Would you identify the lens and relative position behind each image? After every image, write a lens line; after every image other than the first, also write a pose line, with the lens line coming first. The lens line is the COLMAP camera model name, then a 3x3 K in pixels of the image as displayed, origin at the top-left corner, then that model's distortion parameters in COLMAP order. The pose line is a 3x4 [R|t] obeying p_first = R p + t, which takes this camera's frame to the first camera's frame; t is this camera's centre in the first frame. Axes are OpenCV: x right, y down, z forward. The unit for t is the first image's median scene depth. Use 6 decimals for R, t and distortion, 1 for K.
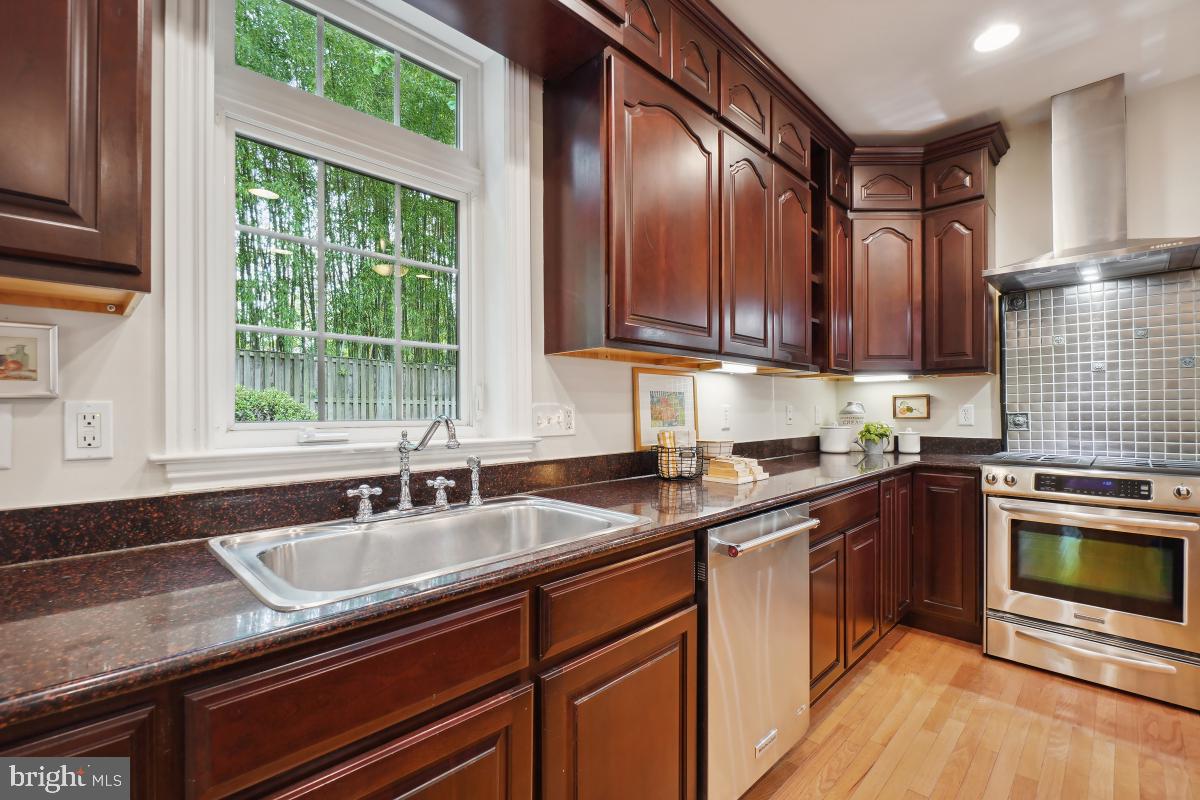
lens RADIAL K [[532.0, 0, 601.8], [0, 532.0, 409.9], [0, 0, 1]] dist [-0.013474, -0.000807]
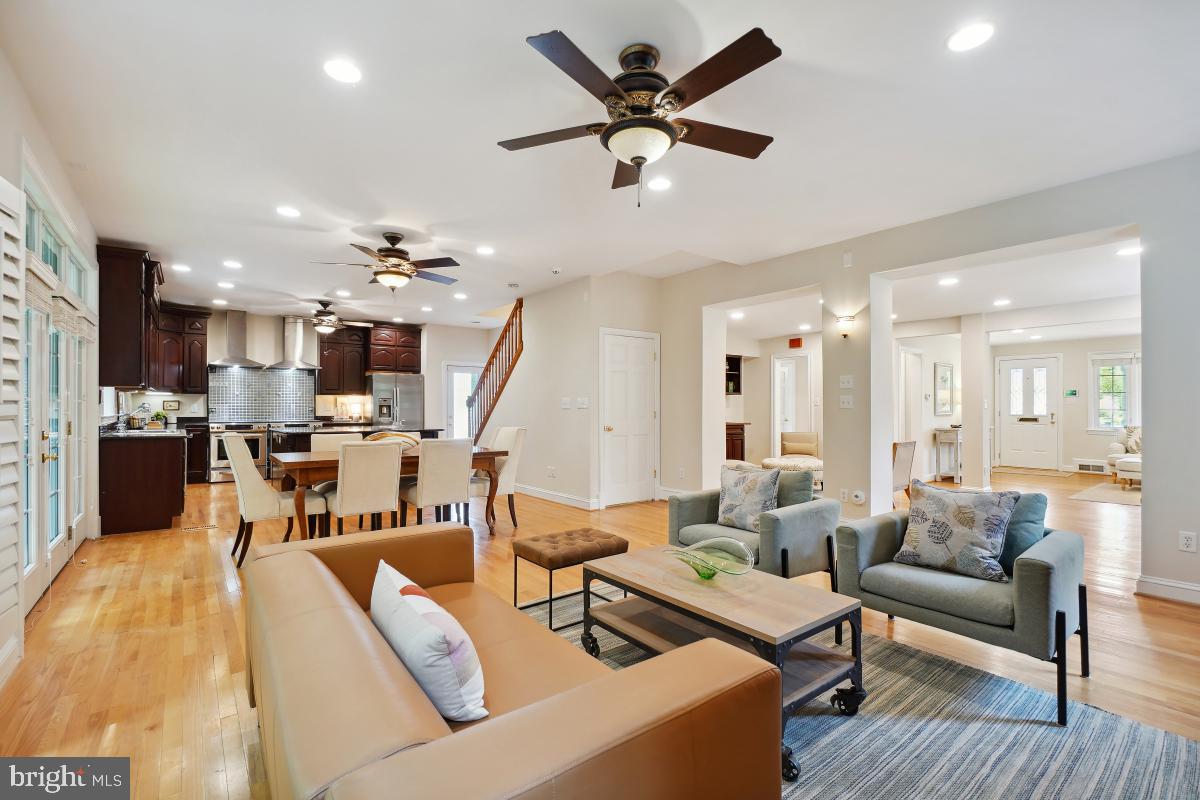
lens RADIAL K [[532.0, 0, 590.9], [0, 532.0, 399.9], [0, 0, 1]] dist [-0.013474, -0.000807]
pose [[0.135288, 0.015697, 0.990682, -2.417069], [-0.005001, 0.999873, -0.015159, -0.005126], [-0.990794, -0.002904, 0.135349, -1.951456]]
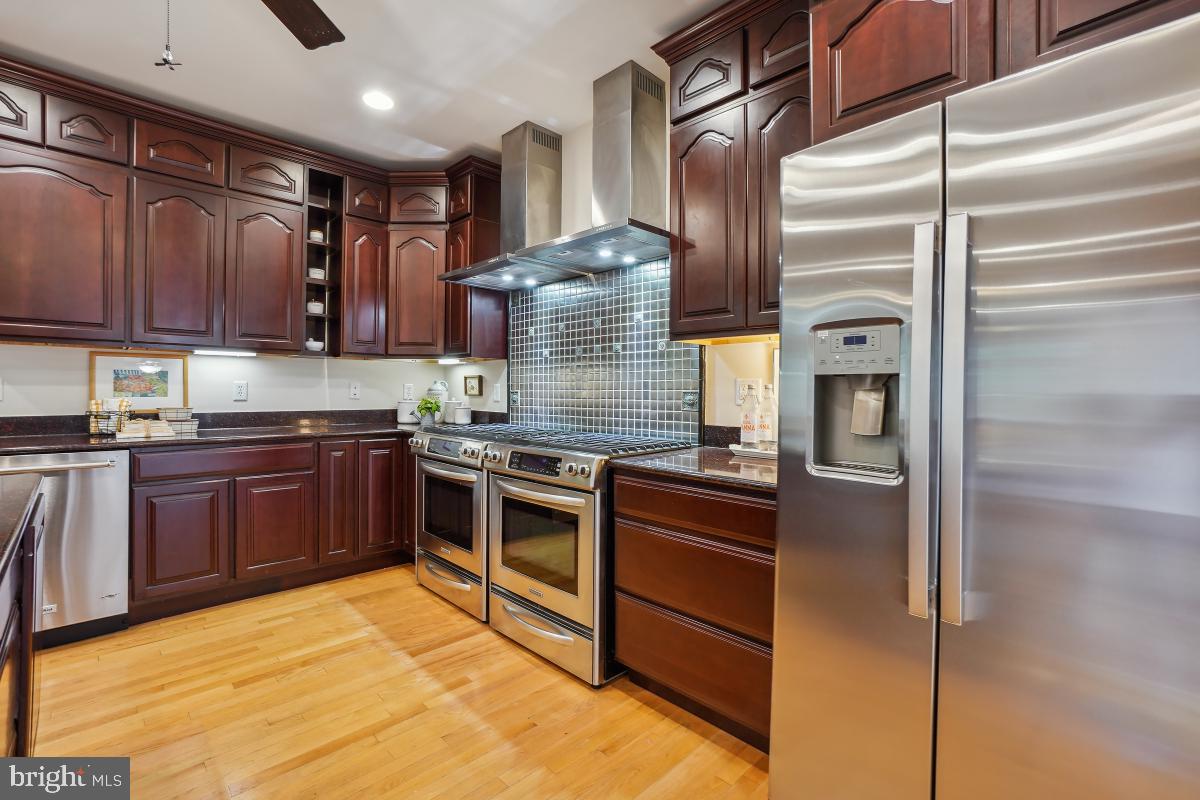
lens RADIAL K [[532.0, 0, 595.0], [0, 532.0, 390.8], [0, 0, 1]] dist [-0.013474, -0.000807]
pose [[0.999919, 0.012383, -0.002808, 1.276076], [-0.012376, 0.999920, 0.002682, -0.000452], [0.002841, -0.002647, 0.999992, -0.296616]]
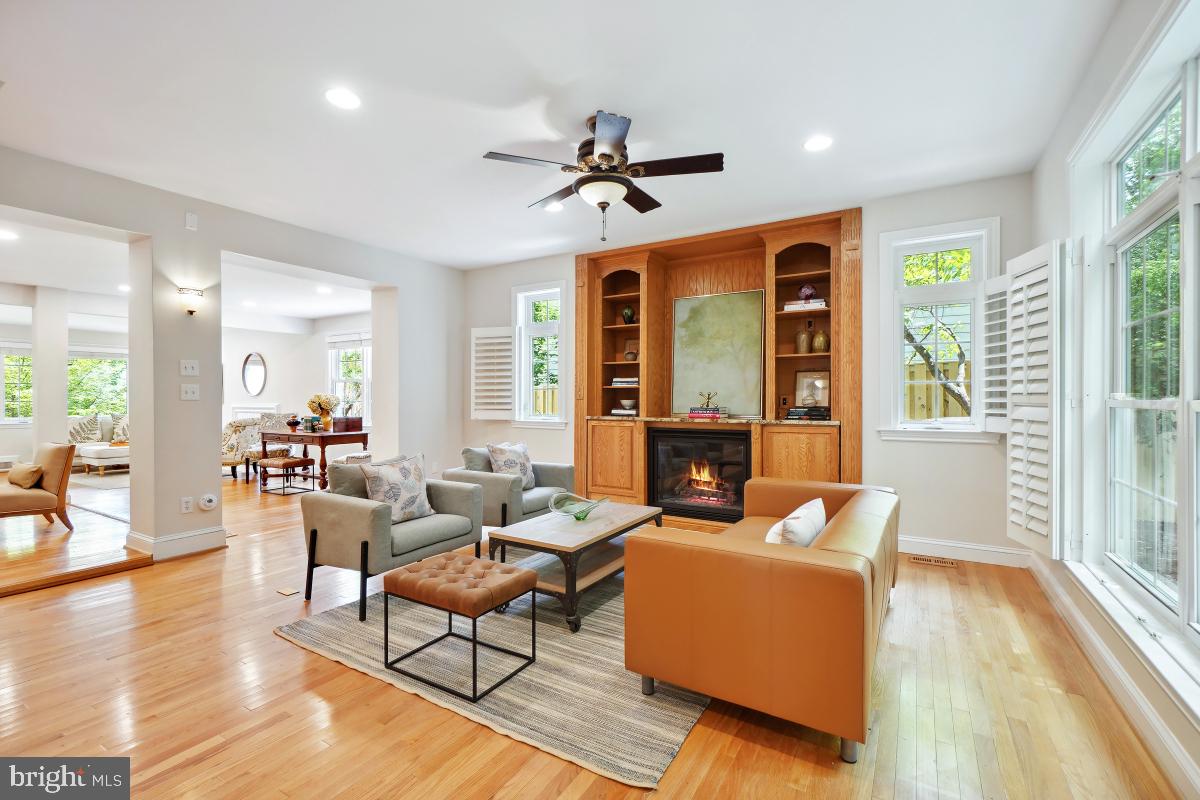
lens RADIAL K [[532.0, 0, 599.0], [0, 532.0, 398.2], [0, 0, 1]] dist [-0.013474, -0.000807]
pose [[-0.971229, 0.006688, -0.238052, -0.982396], [0.007142, 0.999974, -0.001043, -0.000952], [0.238039, -0.002713, -0.971252, -0.544577]]
